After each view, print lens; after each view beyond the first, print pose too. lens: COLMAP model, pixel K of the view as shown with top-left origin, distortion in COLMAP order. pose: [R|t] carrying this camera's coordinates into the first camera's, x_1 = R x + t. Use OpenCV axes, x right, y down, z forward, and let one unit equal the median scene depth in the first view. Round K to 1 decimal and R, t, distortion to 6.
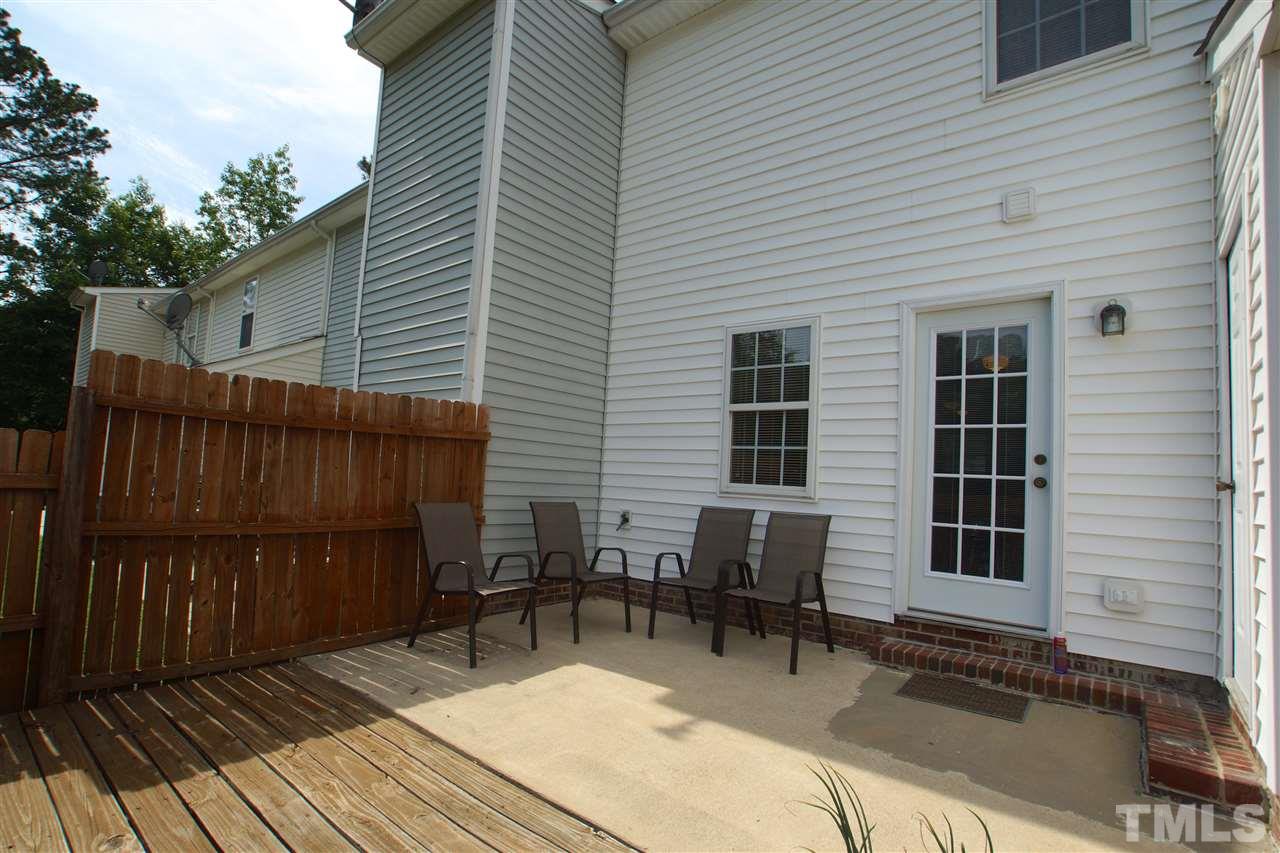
lens RADIAL K [[620.3, 0, 611.5], [0, 620.3, 439.5], [0, 0, 1]] dist [-0.081730, 0.048848]
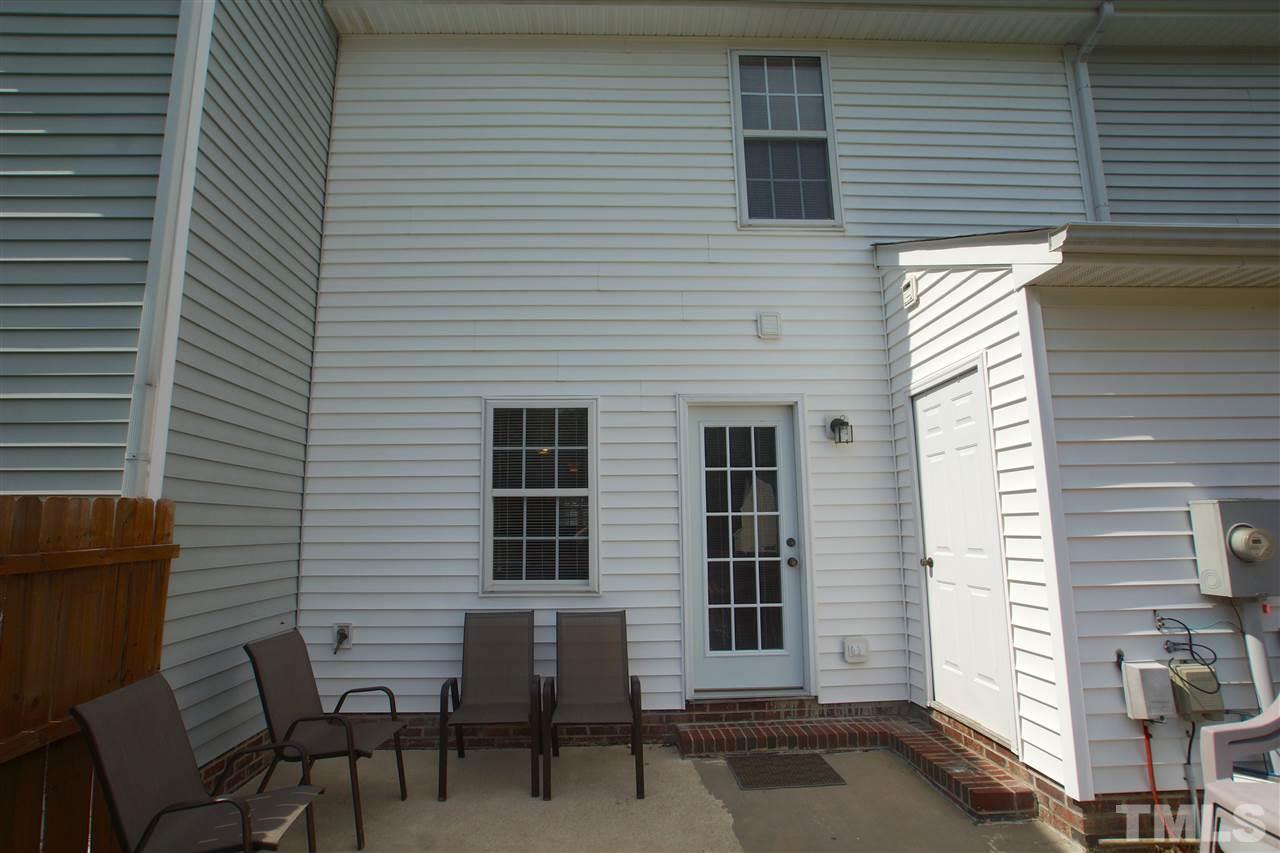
lens RADIAL K [[620.3, 0, 611.5], [0, 620.3, 439.5], [0, 0, 1]] dist [-0.081730, 0.048848]
pose [[0.745149, 0.031164, 0.666170, -0.346419], [0.007524, 0.998451, -0.055124, -0.100267], [-0.666856, 0.046087, 0.743760, 0.314630]]
